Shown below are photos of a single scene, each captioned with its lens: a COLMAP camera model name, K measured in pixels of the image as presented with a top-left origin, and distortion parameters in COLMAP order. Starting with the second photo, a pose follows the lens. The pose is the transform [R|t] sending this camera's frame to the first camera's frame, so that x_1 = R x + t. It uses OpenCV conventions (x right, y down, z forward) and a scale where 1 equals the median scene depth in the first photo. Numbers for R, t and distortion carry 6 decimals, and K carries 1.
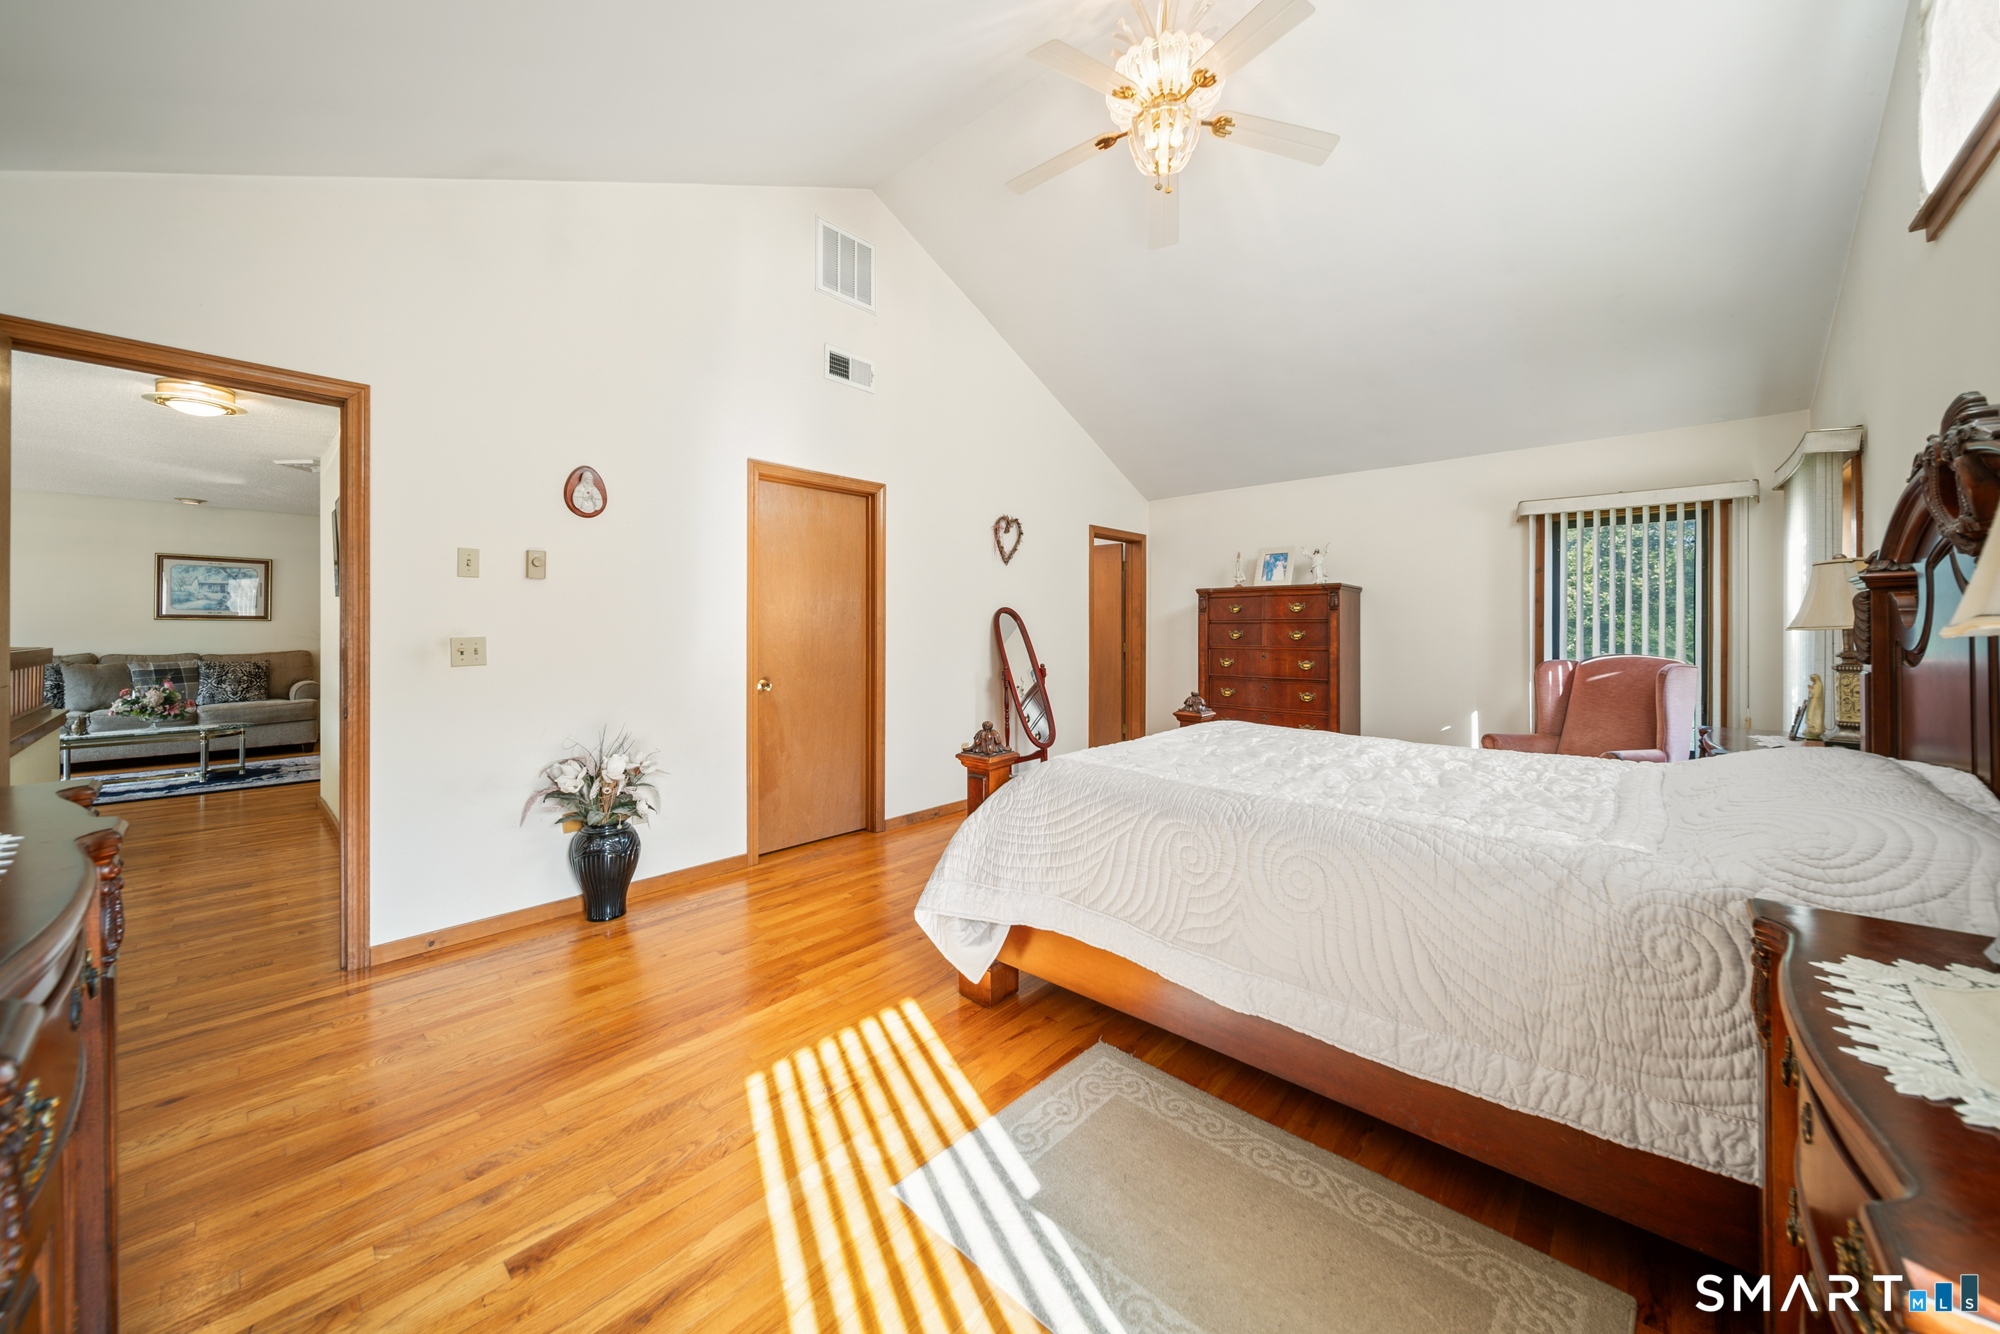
lens RADIAL K [[704.0, 0, 987.6], [0, 704.0, 625.7], [0, 0, 1]] dist [-0.002186, -0.000516]
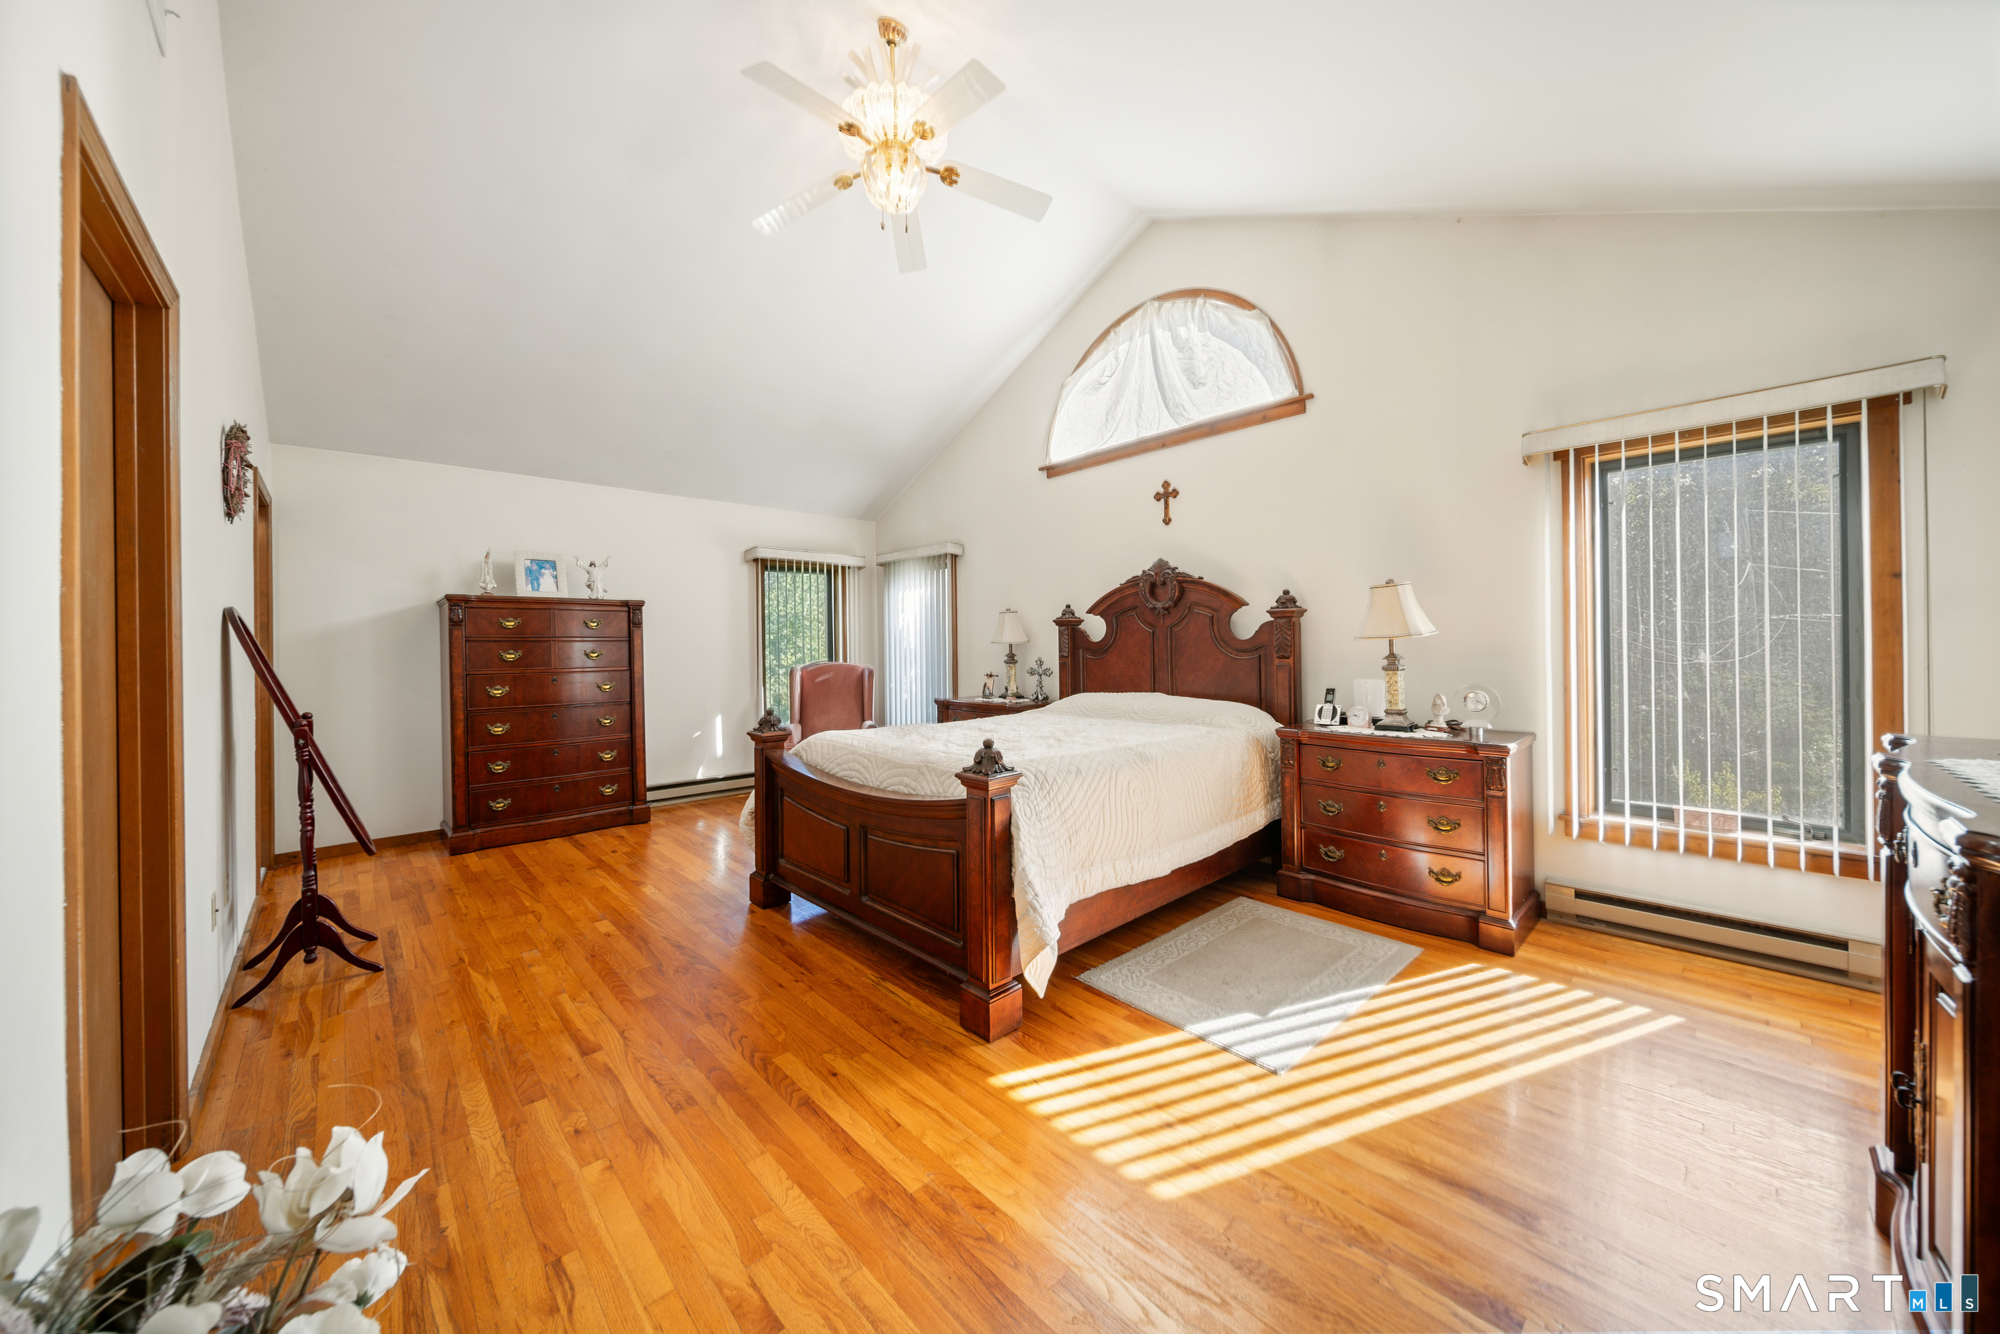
lens RADIAL K [[704.0, 0, 994.9], [0, 704.0, 649.2], [0, 0, 1]] dist [-0.002186, -0.000516]
pose [[0.073792, -0.007079, 0.997249, -0.878514], [0.007507, 0.999950, 0.006543, 0.009726], [-0.997245, 0.007004, 0.073842, 0.863777]]
